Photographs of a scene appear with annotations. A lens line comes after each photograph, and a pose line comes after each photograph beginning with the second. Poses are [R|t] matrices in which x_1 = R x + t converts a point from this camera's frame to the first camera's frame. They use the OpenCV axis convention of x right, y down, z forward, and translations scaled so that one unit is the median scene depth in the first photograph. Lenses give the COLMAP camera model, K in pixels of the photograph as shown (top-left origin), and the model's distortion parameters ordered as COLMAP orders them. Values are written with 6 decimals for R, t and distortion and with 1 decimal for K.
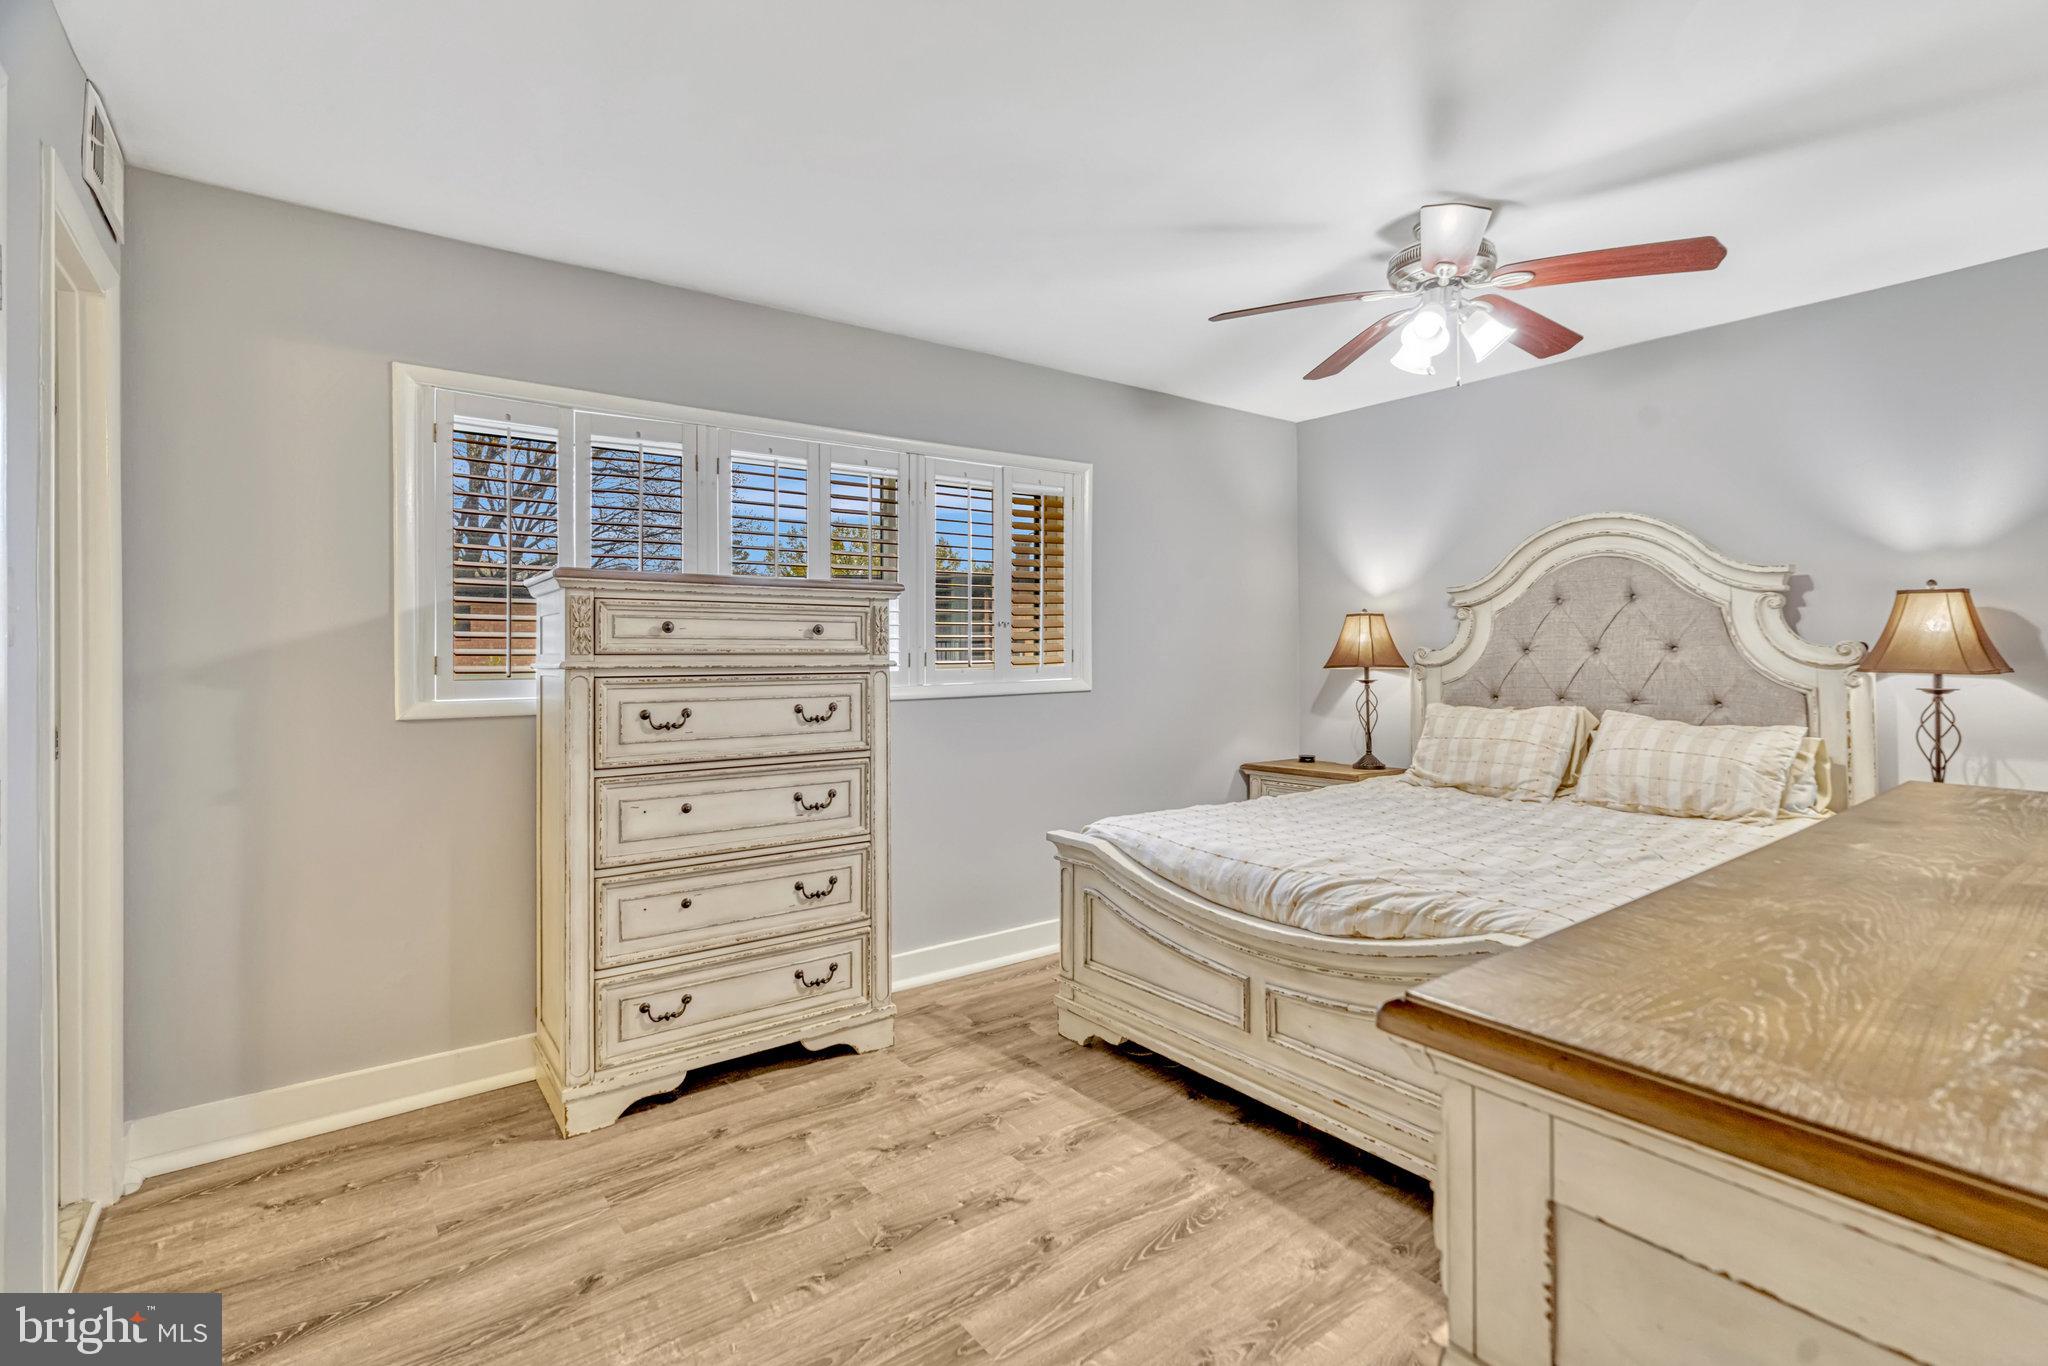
lens RADIAL K [[938.8, 0, 1032.4], [0, 938.8, 669.7], [0, 0, 1]] dist [-0.013371, 0.000706]
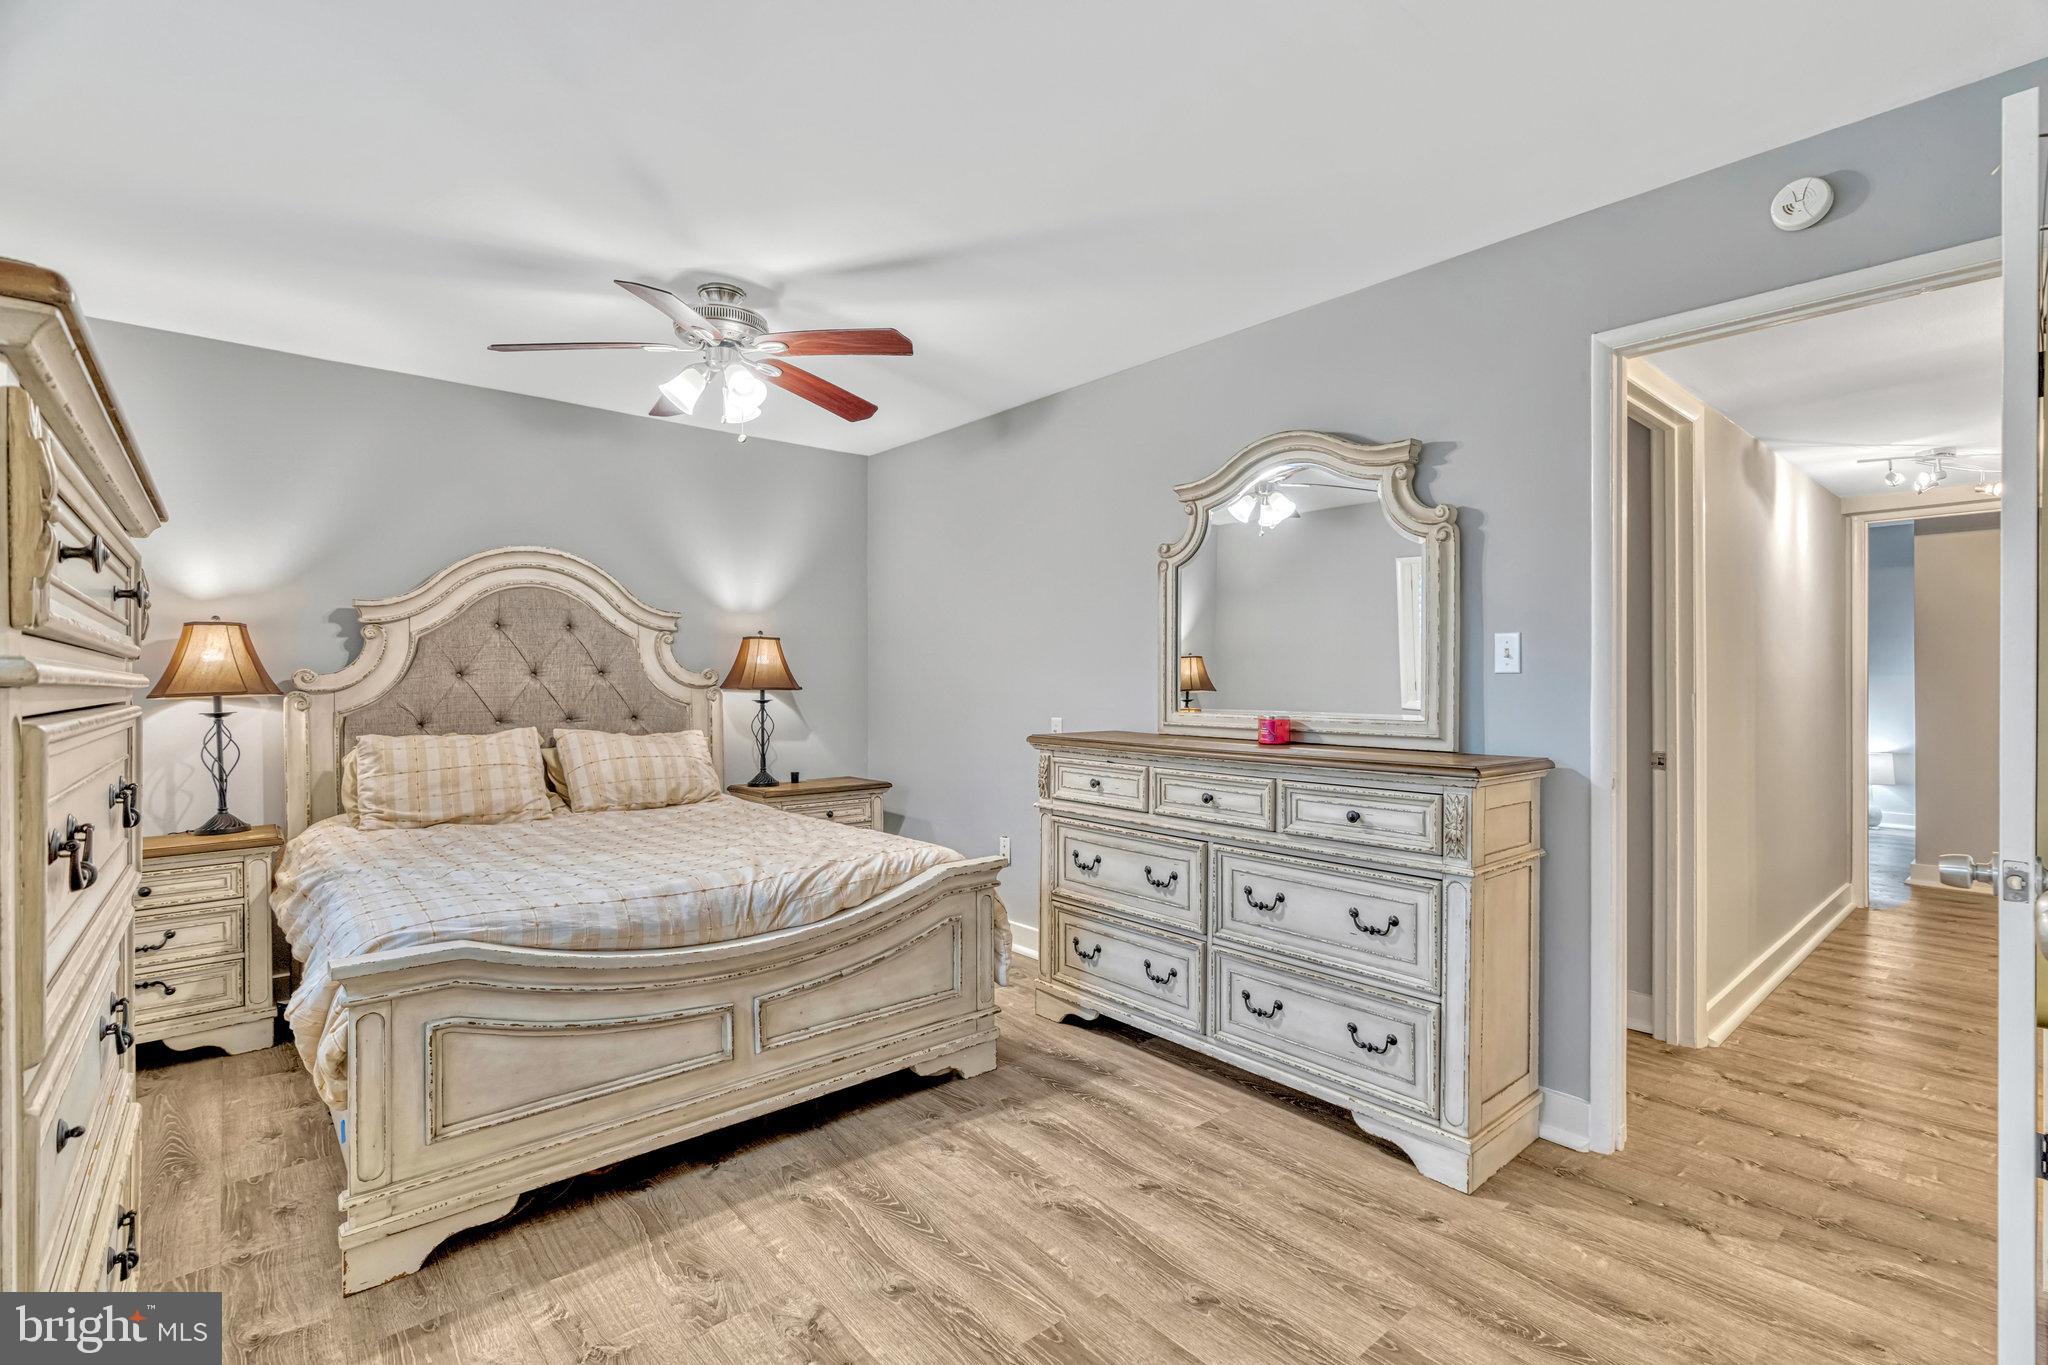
lens RADIAL K [[923.5, 0, 1046.1], [0, 923.5, 689.6], [0, 0, 1]] dist [-0.001937, -0.000209]
pose [[-0.067189, -0.005849, 0.997723, -0.599743], [0.019919, 0.999776, 0.007203, 0.000989], [-0.997541, 0.020357, -0.067057, 0.585790]]
